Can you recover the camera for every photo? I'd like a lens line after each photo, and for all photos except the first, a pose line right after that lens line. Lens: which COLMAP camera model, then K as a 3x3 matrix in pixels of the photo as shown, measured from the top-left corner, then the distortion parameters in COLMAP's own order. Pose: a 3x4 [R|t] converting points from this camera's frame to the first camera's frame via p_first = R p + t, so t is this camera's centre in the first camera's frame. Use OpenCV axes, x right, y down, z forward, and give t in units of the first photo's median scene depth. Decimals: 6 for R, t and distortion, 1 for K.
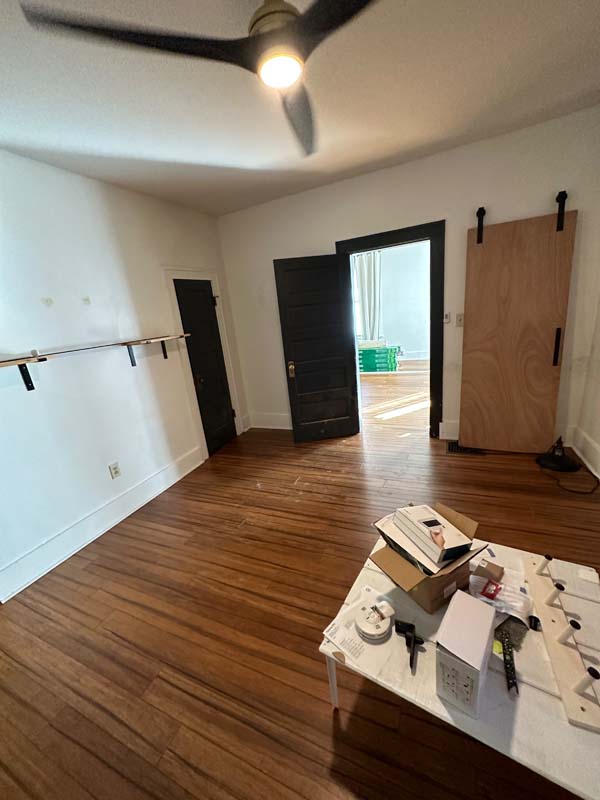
lens RADIAL K [[317.5, 0, 301.5], [0, 317.5, 400.4], [0, 0, 1]] dist [-0.003680, 0.000314]
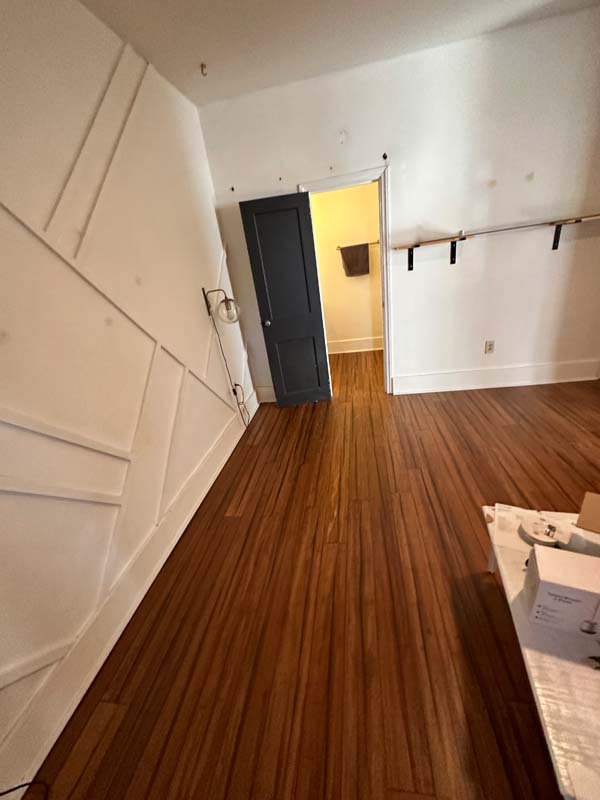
lens RADIAL K [[317.5, 0, 299.6], [0, 317.5, 401.0], [0, 0, 1]] dist [-0.003680, 0.000314]
pose [[0.281858, 0.460673, -0.841627, 0.381700], [-0.151912, 0.887554, 0.434937, -0.002875], [0.947353, 0.005263, 0.320146, -0.038724]]
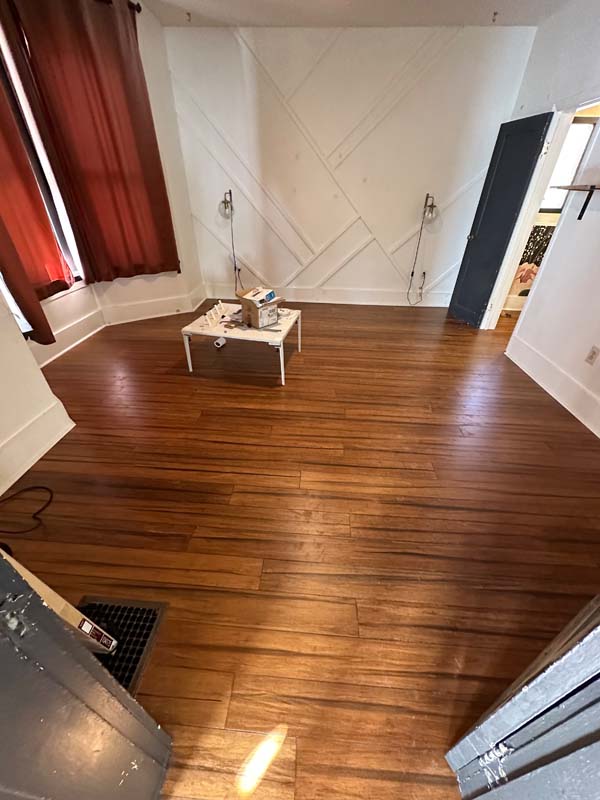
lens RADIAL K [[317.5, 0, 301.9], [0, 317.5, 399.2], [0, 0, 1]] dist [-0.003680, 0.000314]
pose [[-0.930465, 0.277969, -0.238680, 0.505550], [-0.006922, 0.638001, 0.770004, -0.472003], [0.366316, 0.718114, -0.591713, 1.752597]]
